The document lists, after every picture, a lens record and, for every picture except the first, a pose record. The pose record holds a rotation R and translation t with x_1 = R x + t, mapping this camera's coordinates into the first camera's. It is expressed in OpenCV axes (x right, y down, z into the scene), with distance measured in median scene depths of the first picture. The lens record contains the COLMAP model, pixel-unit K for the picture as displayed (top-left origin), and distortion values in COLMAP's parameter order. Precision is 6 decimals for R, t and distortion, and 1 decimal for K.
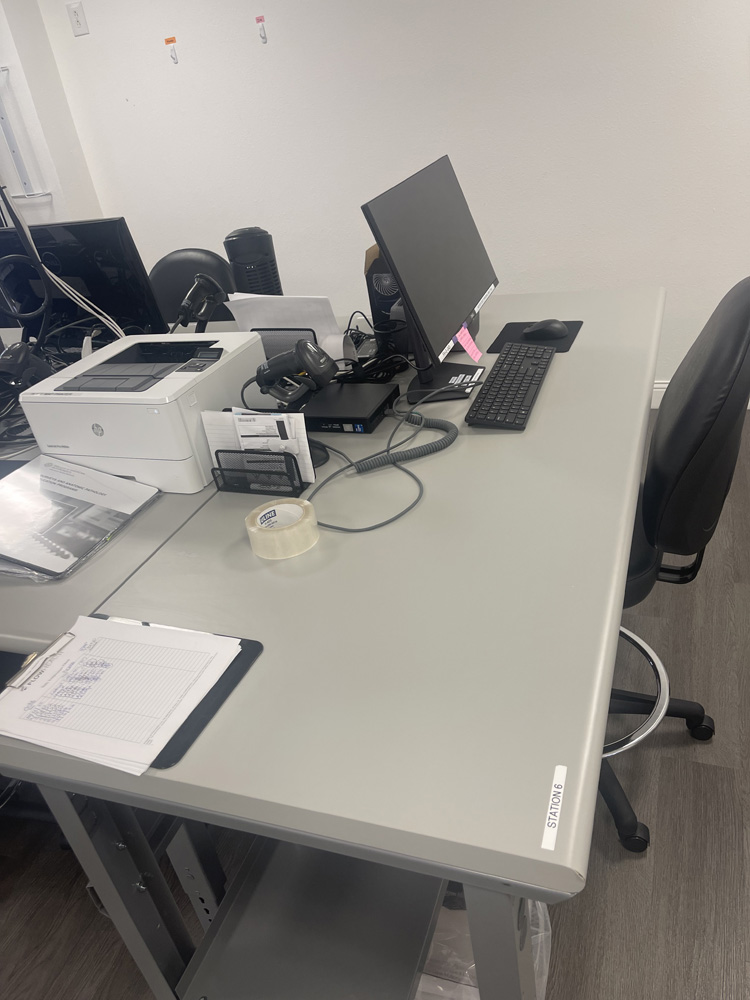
lens RADIAL K [[759.9, 0, 381.1], [0, 759.9, 502.8], [0, 0, 1]] dist [0.030372, -0.048614]
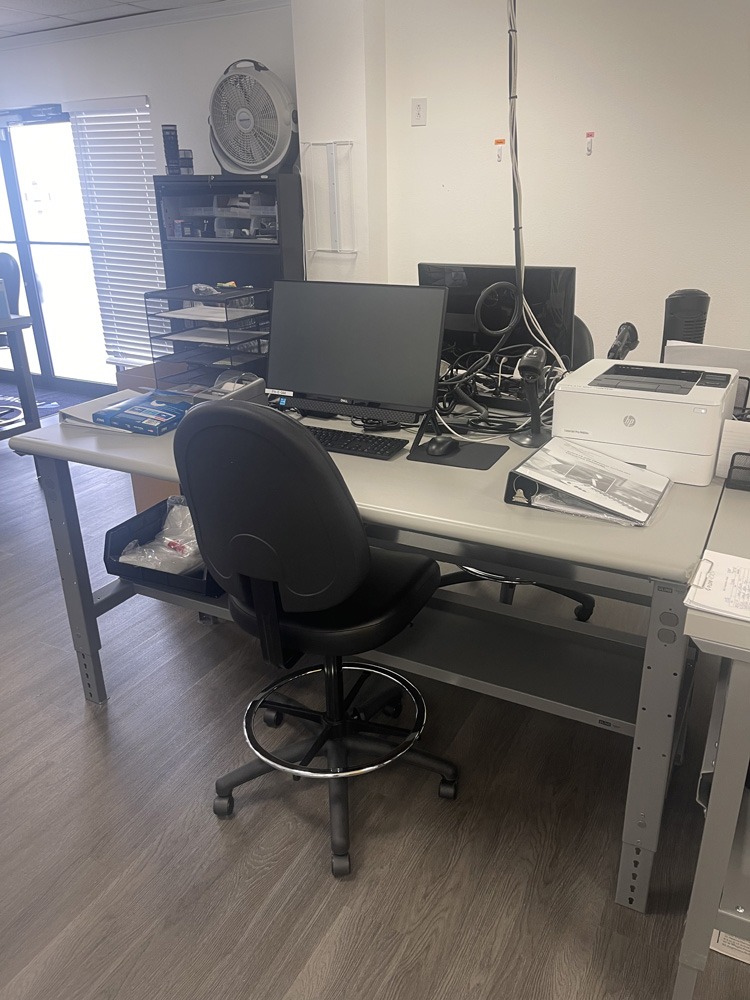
lens RADIAL K [[759.9, 0, 374.0], [0, 759.9, 502.7], [0, 0, 1]] dist [0.030372, -0.048614]
pose [[0.981115, 0.173795, -0.084907, -0.548572], [-0.183474, 0.975173, -0.123999, 0.214932], [0.061248, 0.137235, 0.988643, -0.163516]]
